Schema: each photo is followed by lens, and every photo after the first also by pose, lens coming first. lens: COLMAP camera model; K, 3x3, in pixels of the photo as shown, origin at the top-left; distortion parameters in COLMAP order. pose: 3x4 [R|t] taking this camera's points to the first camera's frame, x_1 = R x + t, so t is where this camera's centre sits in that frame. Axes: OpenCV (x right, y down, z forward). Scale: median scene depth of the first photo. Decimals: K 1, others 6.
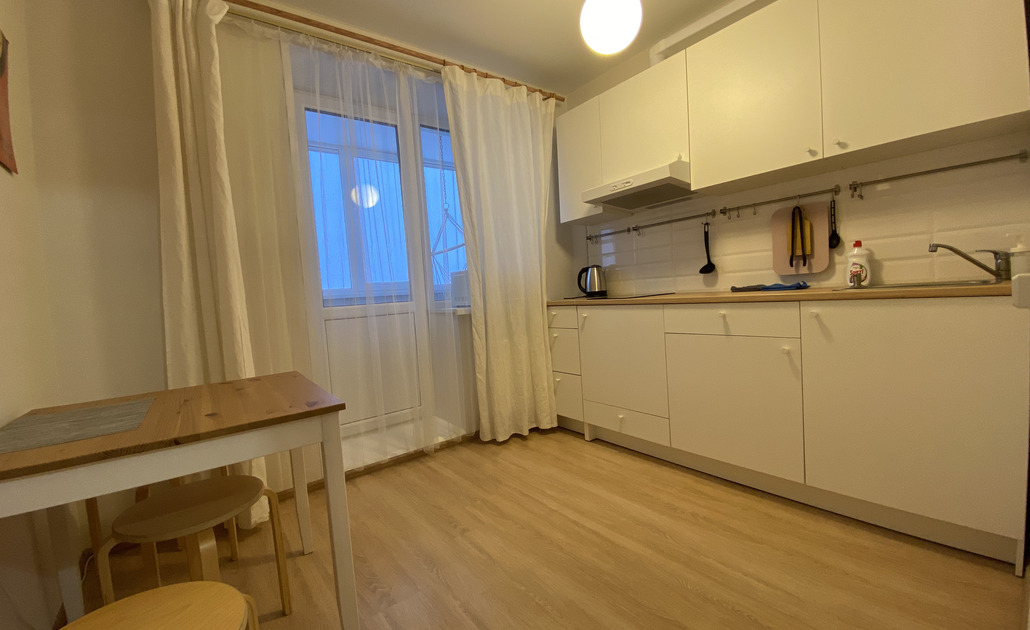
lens RADIAL K [[412.2, 0, 516.4], [0, 412.2, 317.4], [0, 0, 1]] dist [0.056779, -0.054961]
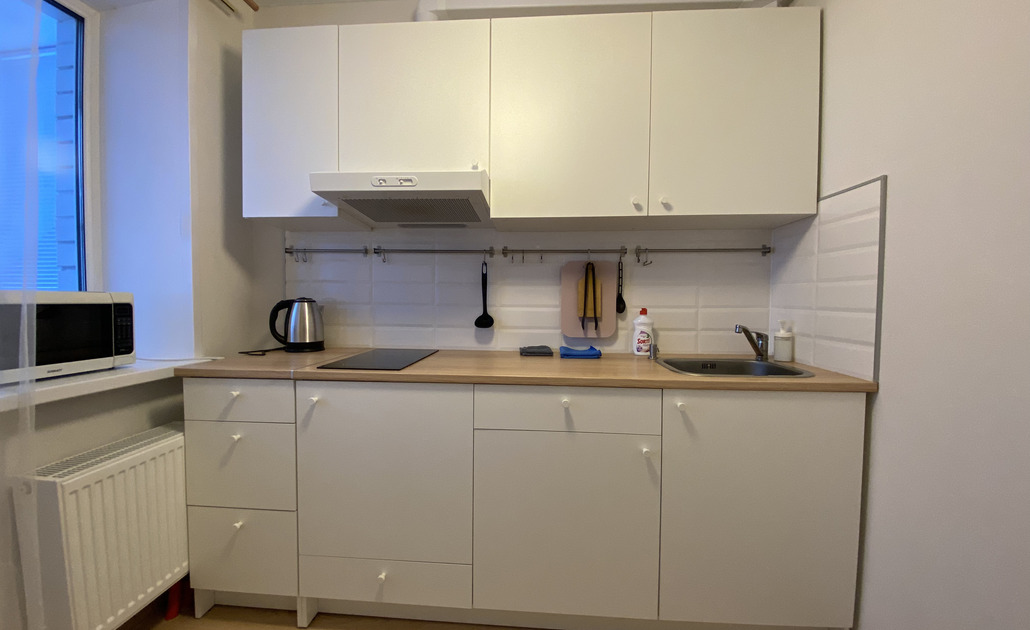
lens RADIAL K [[412.2, 0, 516.4], [0, 412.2, 317.4], [0, 0, 1]] dist [0.056779, -0.054961]
pose [[0.672314, 0.038911, 0.739243, -0.070291], [-0.008126, 0.998945, -0.045190, -0.099429], [-0.740222, 0.024375, 0.671921, 0.490767]]
